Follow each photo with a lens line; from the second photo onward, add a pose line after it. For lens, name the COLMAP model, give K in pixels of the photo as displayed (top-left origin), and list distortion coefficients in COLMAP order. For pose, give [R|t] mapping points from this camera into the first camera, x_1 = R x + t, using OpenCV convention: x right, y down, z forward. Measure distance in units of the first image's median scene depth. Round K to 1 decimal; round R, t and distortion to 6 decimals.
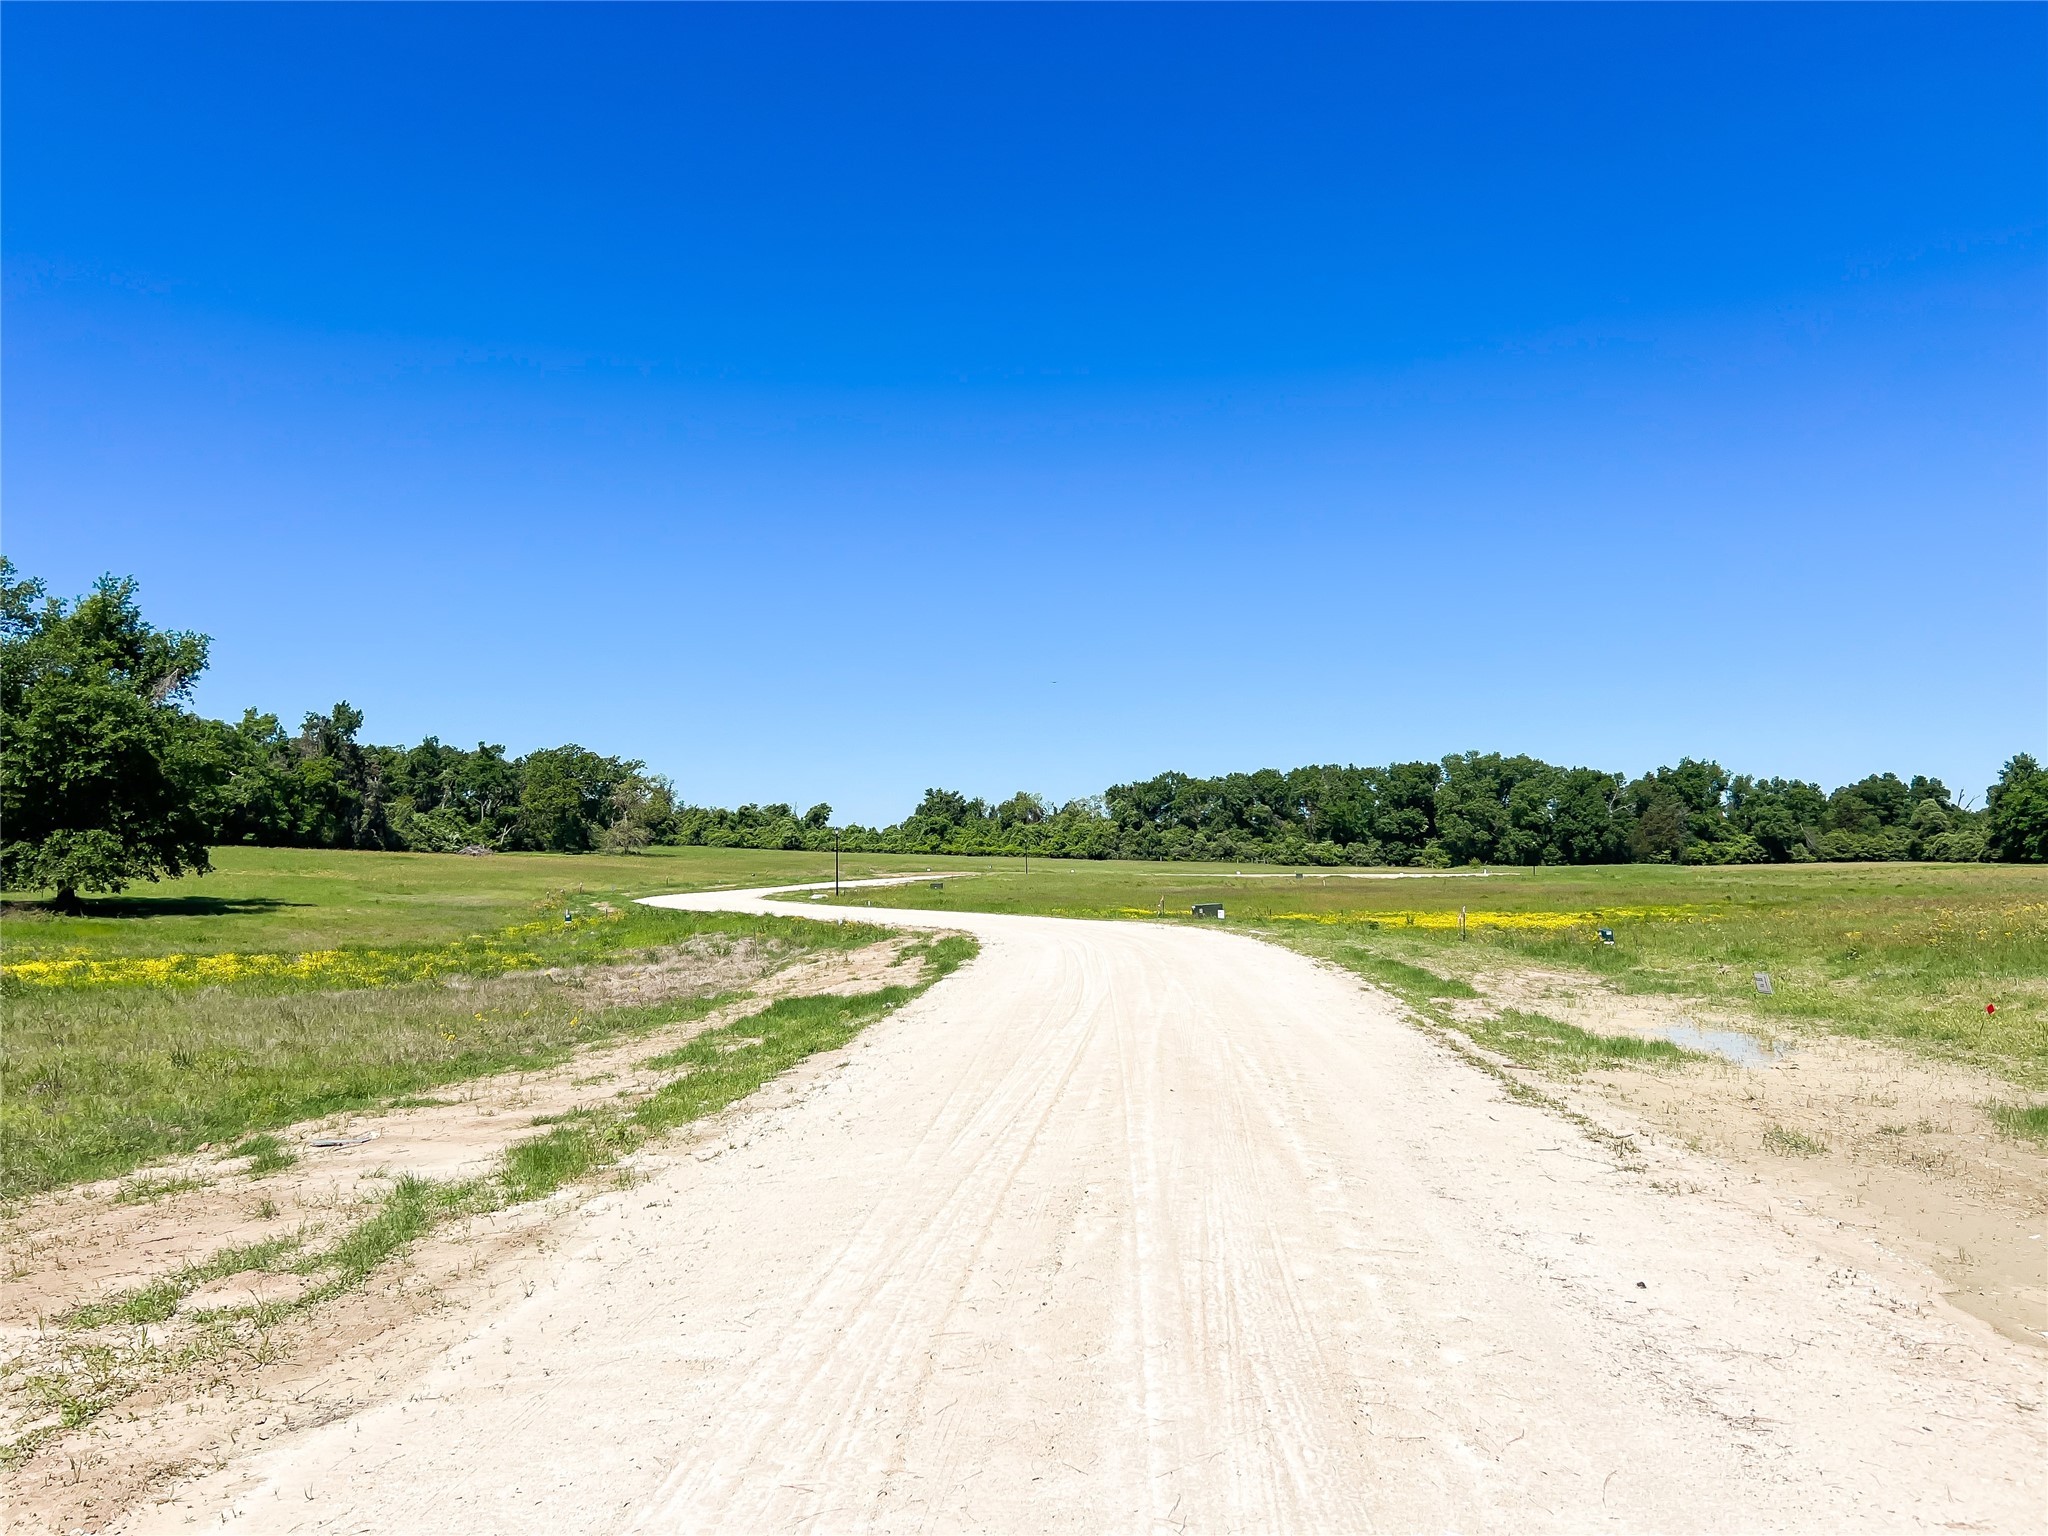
lens RADIAL K [[1527.9, 0, 997.4], [0, 1527.9, 768.1], [0, 0, 1]] dist [0.094440, -0.081150]
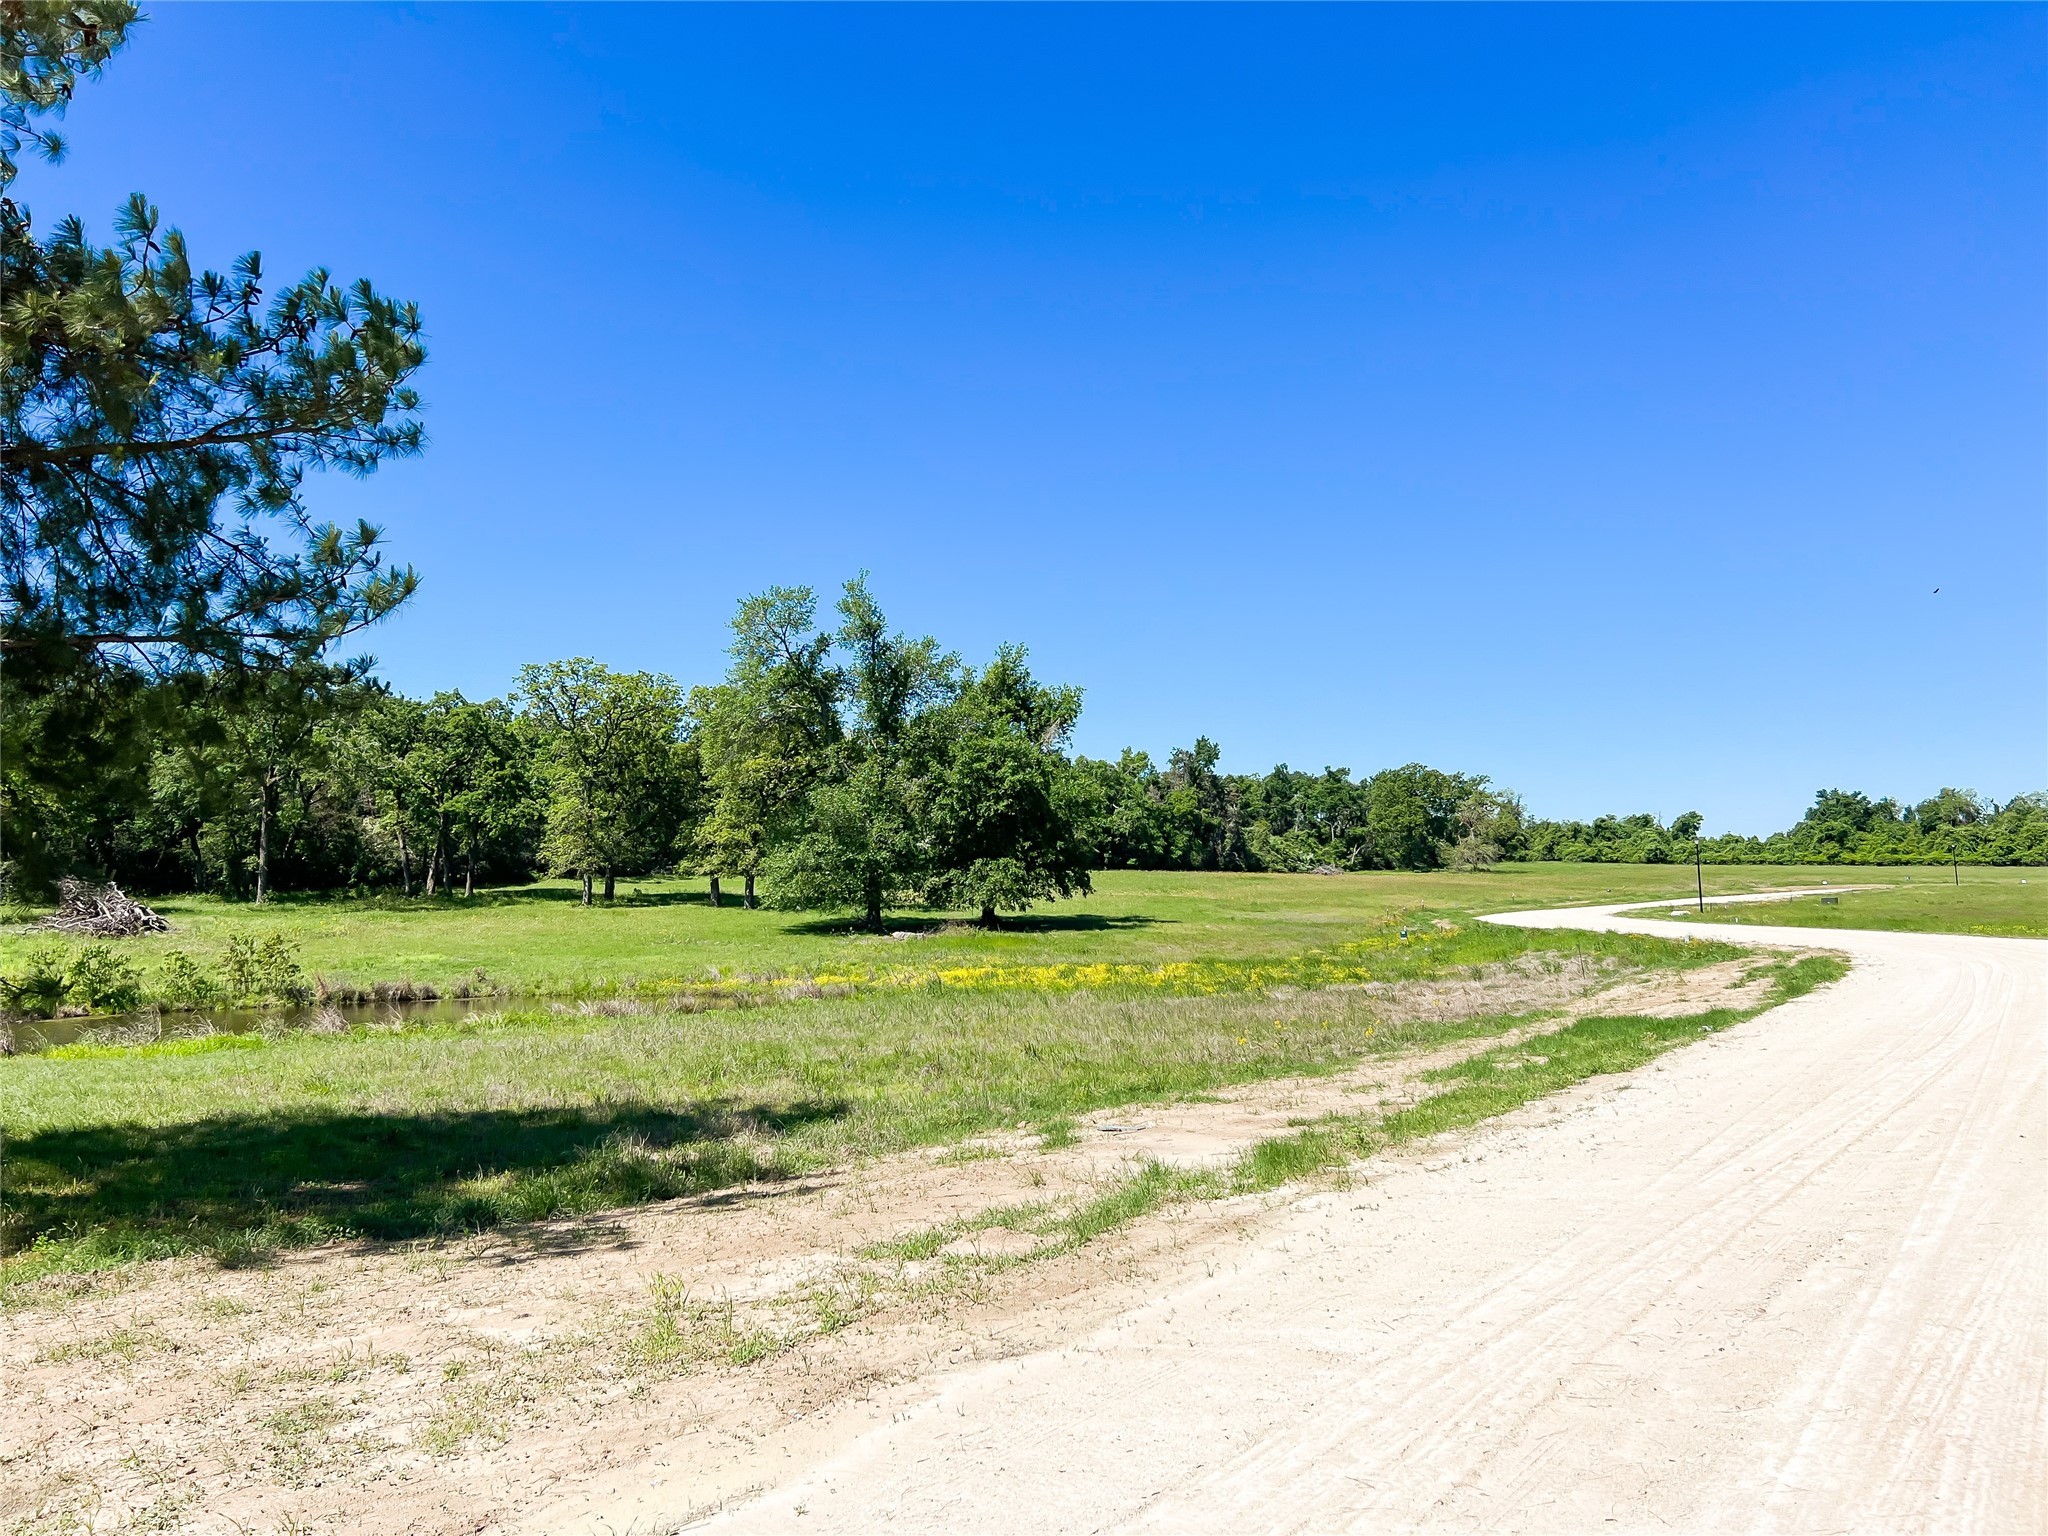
lens RADIAL K [[1527.9, 0, 1042.8], [0, 1527.9, 759.8], [0, 0, 1]] dist [0.094440, -0.081150]
pose [[0.871826, -0.059427, -0.486198, 0.014117], [0.051237, 0.998232, -0.030135, 0.001124], [0.487129, 0.001361, 0.873329, 0.001319]]
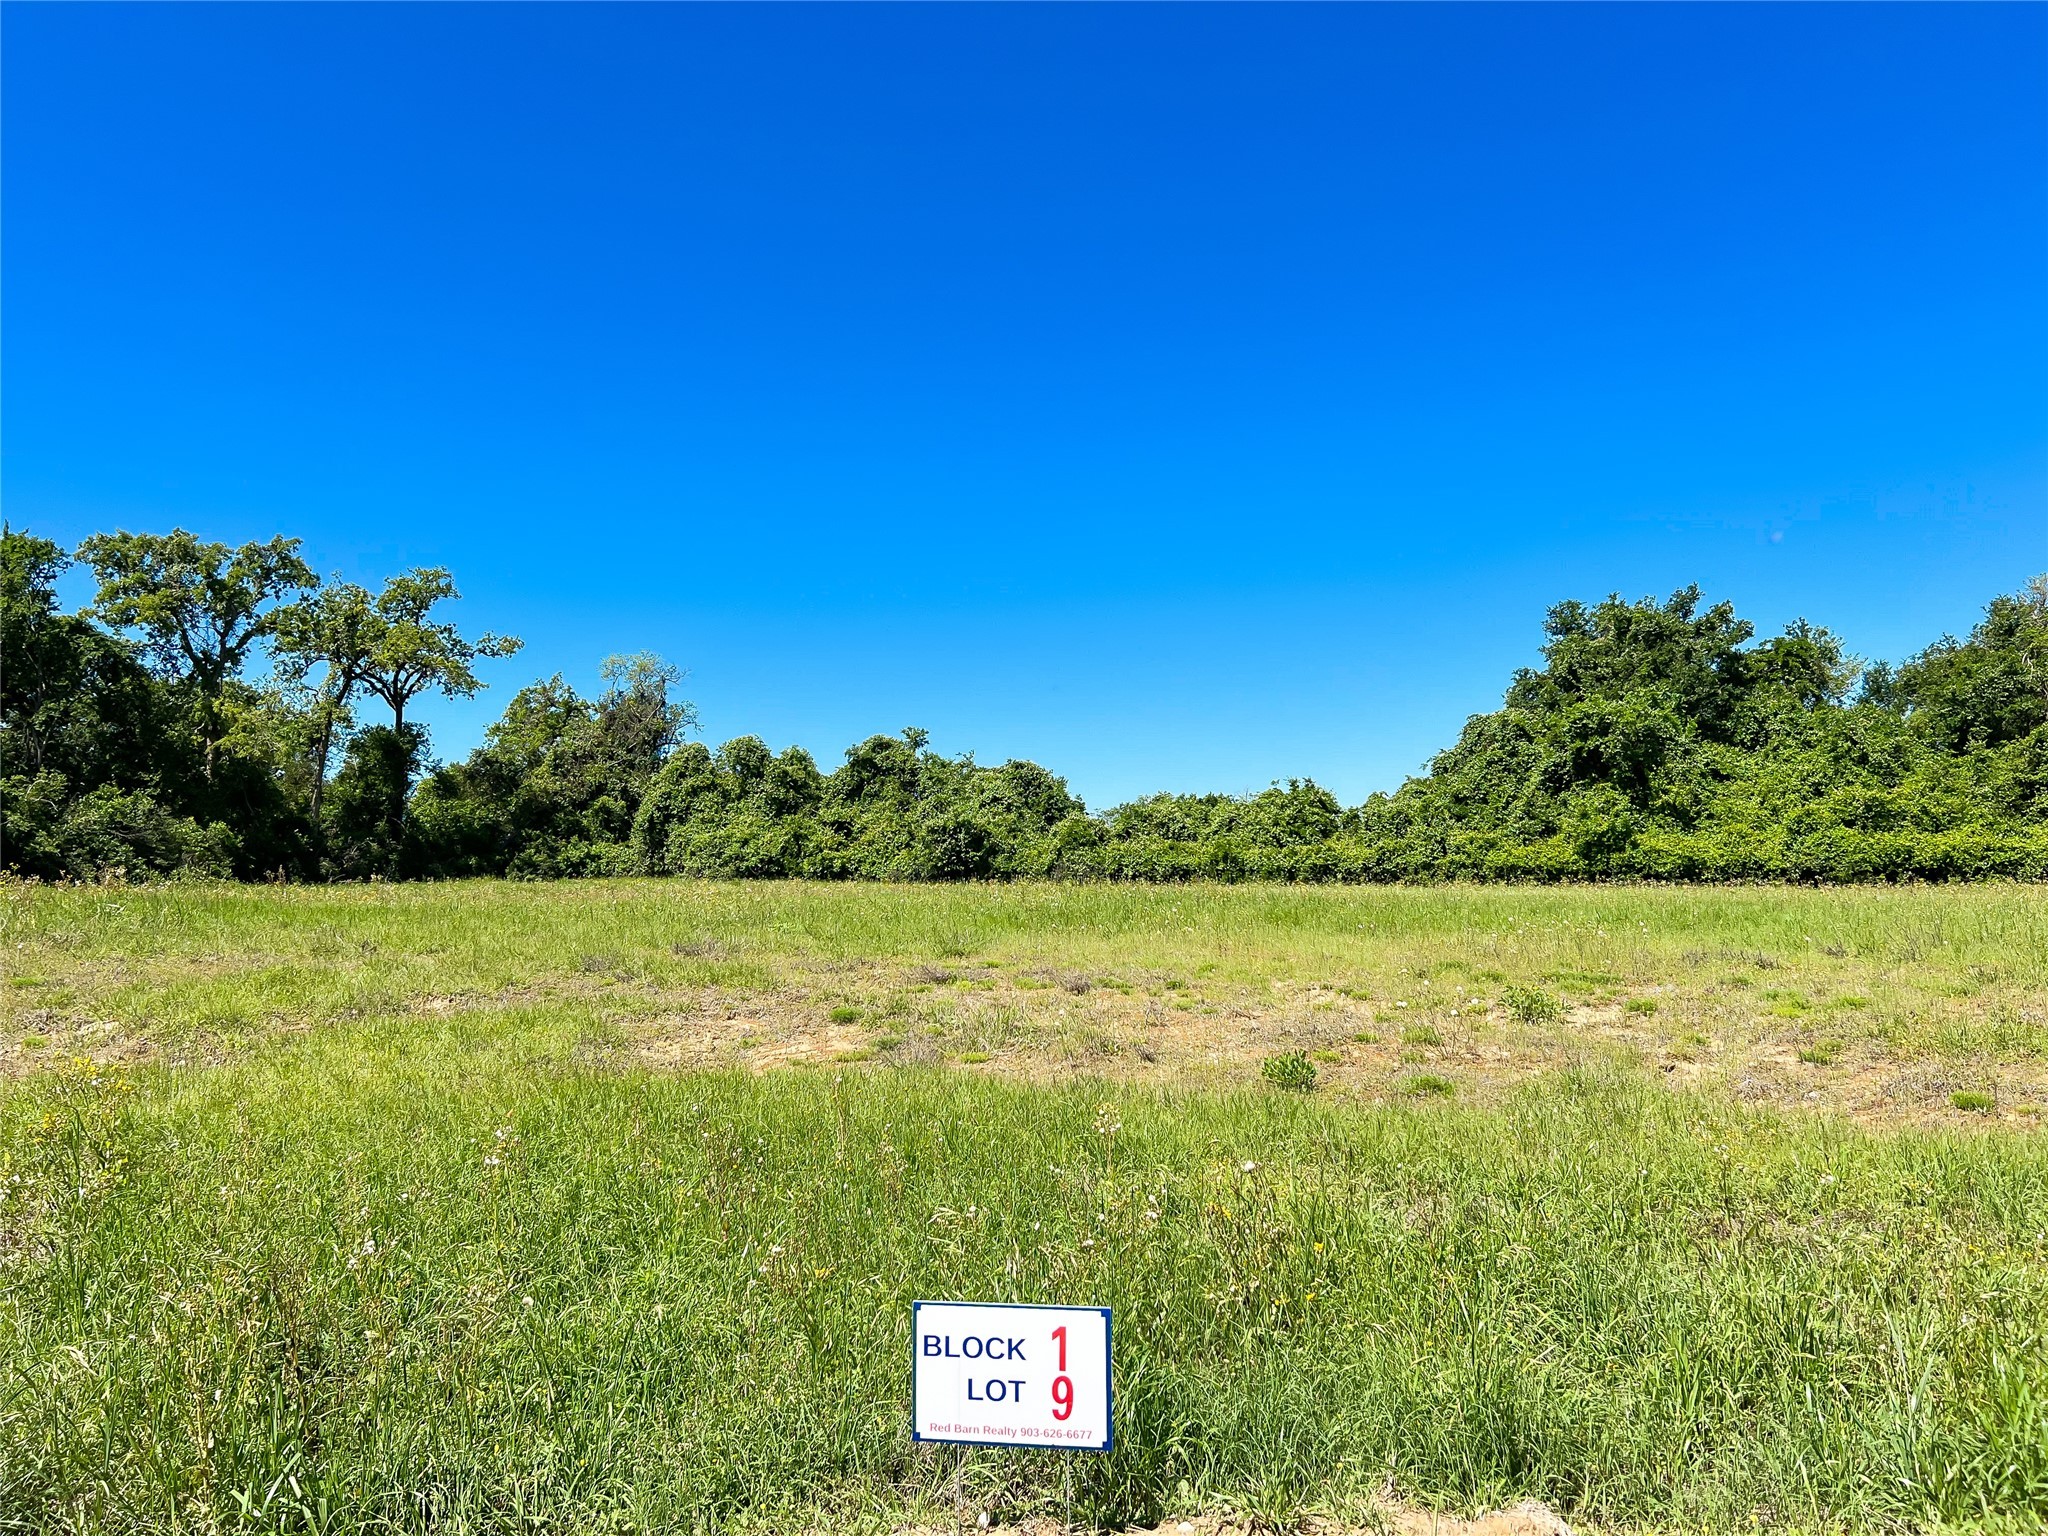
lens RADIAL K [[1527.9, 0, 1014.5], [0, 1527.9, 766.9], [0, 0, 1]] dist [0.094440, -0.081150]
pose [[0.915008, -0.061600, -0.398704, -0.372262], [0.047094, 0.997827, -0.046088, 0.577723], [0.400677, 0.023395, 0.915921, 9.617038]]
